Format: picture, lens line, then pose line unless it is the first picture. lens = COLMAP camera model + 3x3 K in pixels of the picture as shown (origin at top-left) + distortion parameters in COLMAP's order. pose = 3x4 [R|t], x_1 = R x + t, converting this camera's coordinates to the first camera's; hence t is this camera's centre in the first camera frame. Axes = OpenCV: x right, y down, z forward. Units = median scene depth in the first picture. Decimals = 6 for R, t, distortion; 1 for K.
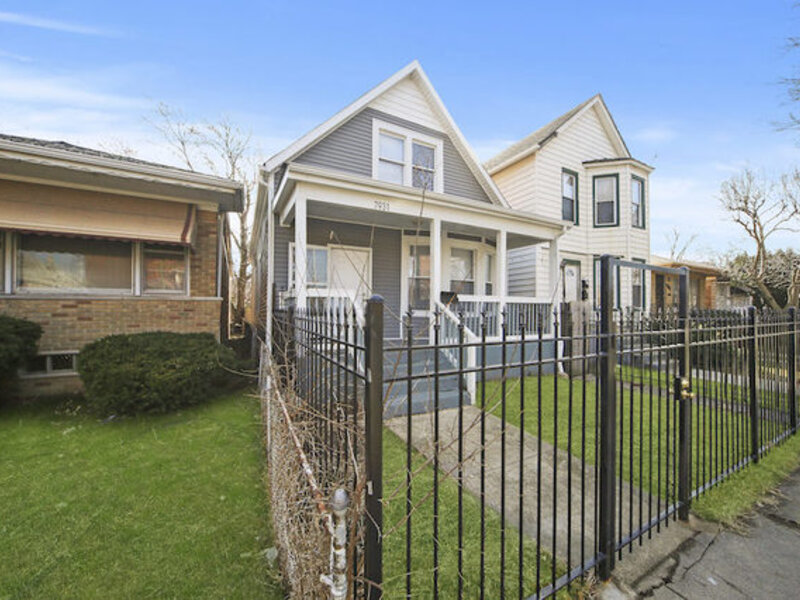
lens RADIAL K [[320.8, 0, 401.1], [0, 320.8, 304.8], [0, 0, 1]] dist [-0.008191, 0.000035]
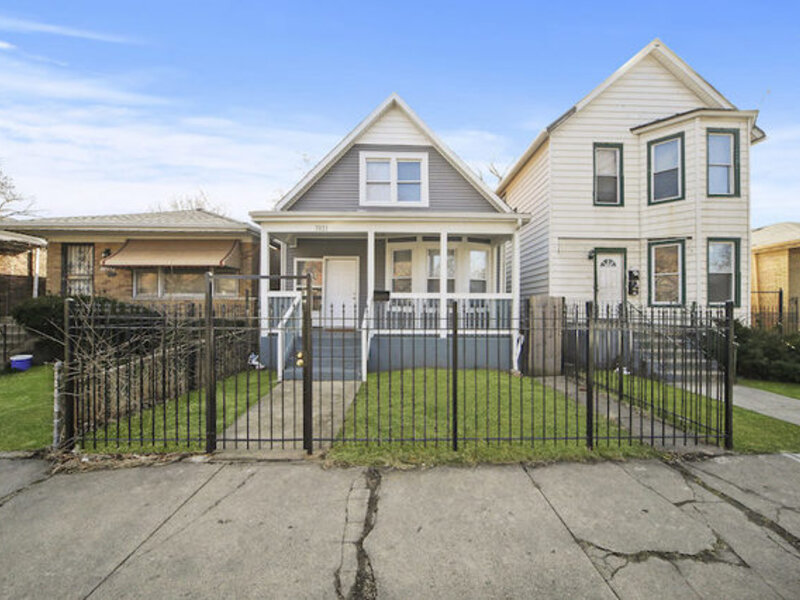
lens RADIAL K [[320.8, 0, 400.6], [0, 320.8, 301.1], [0, 0, 1]] dist [-0.008191, 0.000035]
pose [[0.882868, -0.007492, -0.469562, 0.433547], [0.005749, 0.999970, -0.005146, 0.002768], [0.469586, 0.001844, 0.882885, -0.013885]]
